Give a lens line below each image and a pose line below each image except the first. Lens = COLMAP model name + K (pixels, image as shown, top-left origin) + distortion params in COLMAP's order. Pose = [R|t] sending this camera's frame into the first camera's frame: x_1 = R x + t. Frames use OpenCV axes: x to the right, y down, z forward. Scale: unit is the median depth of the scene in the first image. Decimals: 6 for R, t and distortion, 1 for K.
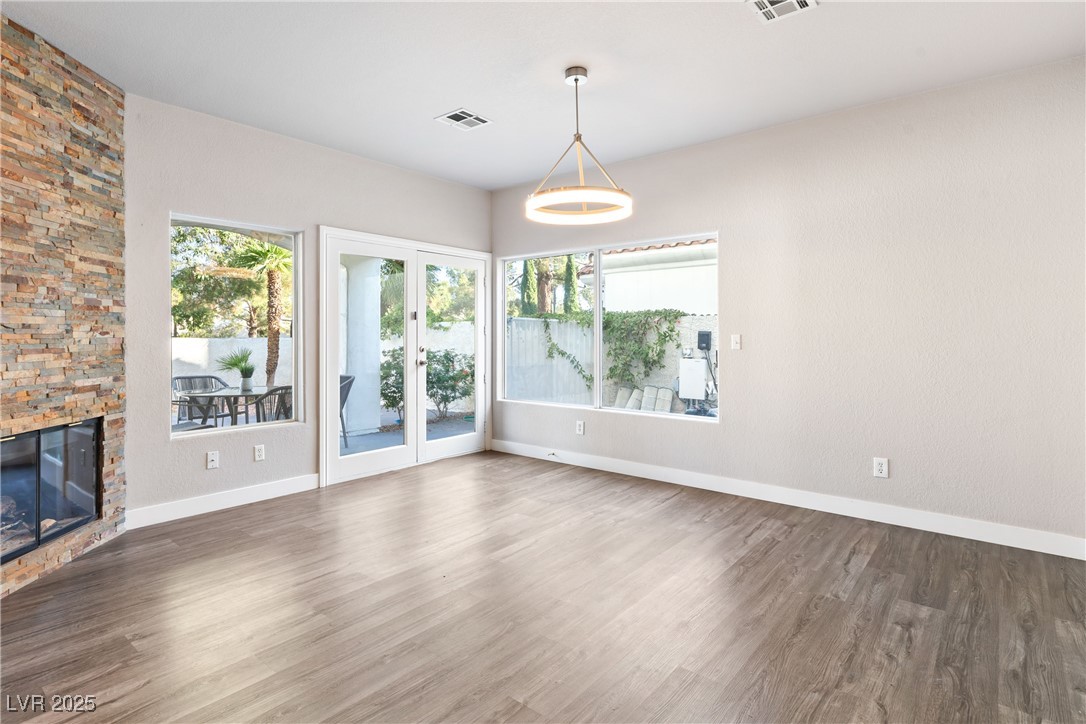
lens RADIAL K [[557.1, 0, 542.6], [0, 557.1, 334.2], [0, 0, 1]] dist [0.002146, 0.000625]
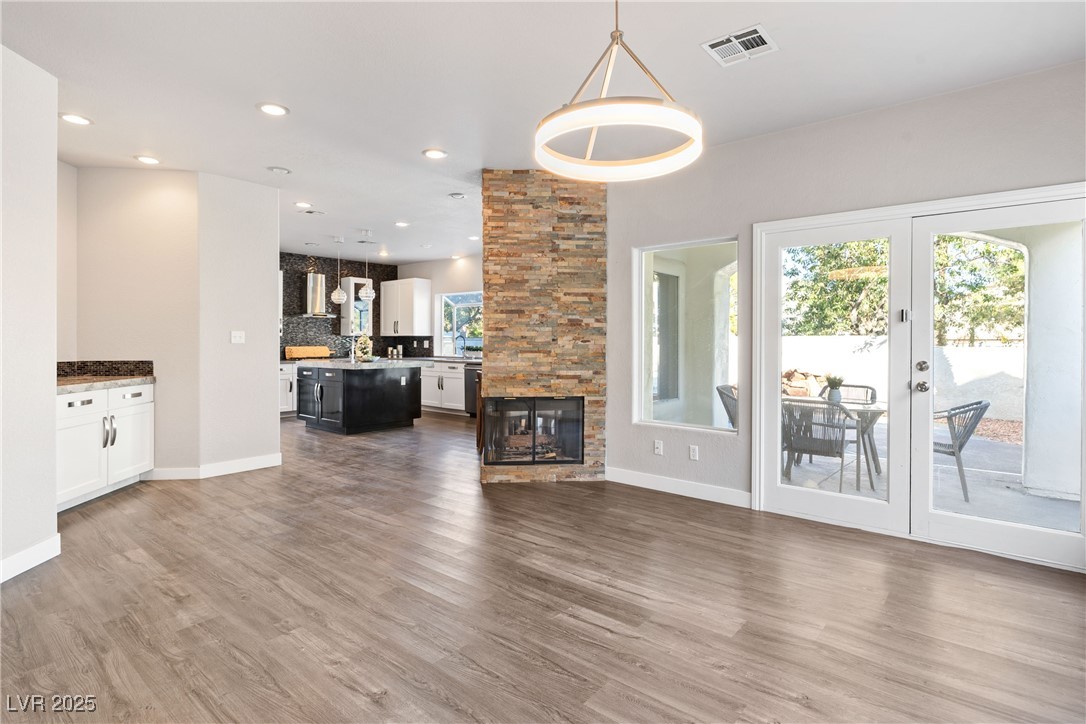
lens RADIAL K [[544.7, 0, 545.8], [0, 544.7, 345.1], [0, 0, 1]] dist [0.000592, 0.000023]
pose [[0.000081, 0.006371, -0.999980, 0.708991], [-0.003550, 0.999973, 0.006370, -0.000703], [0.999994, 0.003550, 0.000104, 0.936562]]
